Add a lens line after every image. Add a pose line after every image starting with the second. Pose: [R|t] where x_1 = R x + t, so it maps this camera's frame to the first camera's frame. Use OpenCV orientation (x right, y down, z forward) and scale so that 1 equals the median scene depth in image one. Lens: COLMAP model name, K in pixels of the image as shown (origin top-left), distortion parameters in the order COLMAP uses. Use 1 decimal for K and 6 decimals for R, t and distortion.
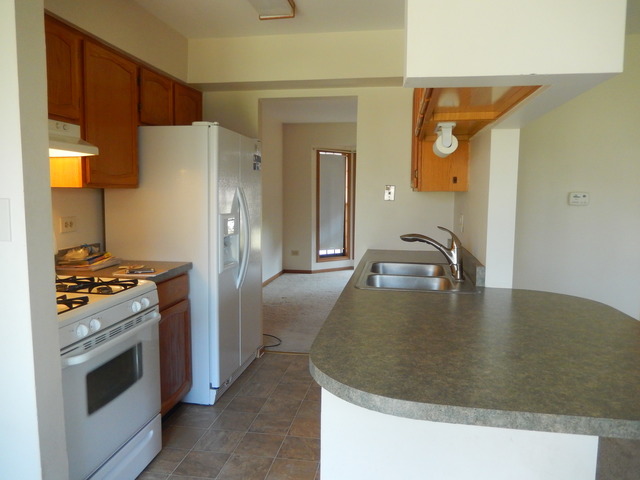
lens RADIAL K [[474.9, 0, 320.4], [0, 474.9, 239.1], [0, 0, 1]] dist [-0.037943, 0.001226]
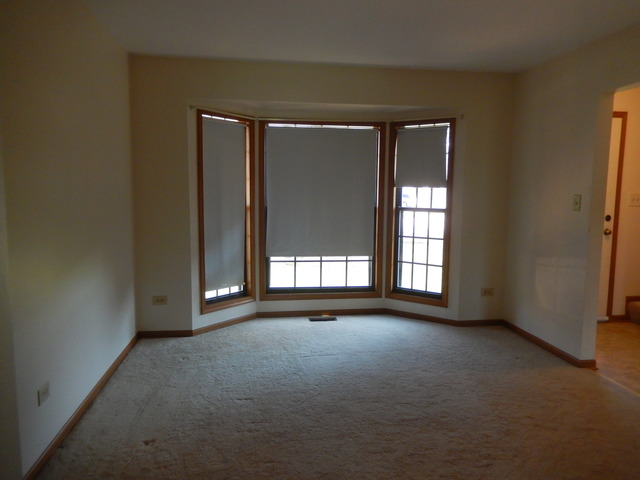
lens RADIAL K [[474.9, 0, 318.0], [0, 474.9, 242.0], [0, 0, 1]] dist [-0.037943, 0.001226]
pose [[0.954201, -0.026308, 0.298008, -0.039931], [0.021865, 0.999595, 0.018233, -0.042094], [-0.298367, -0.010882, 0.954389, 0.432056]]
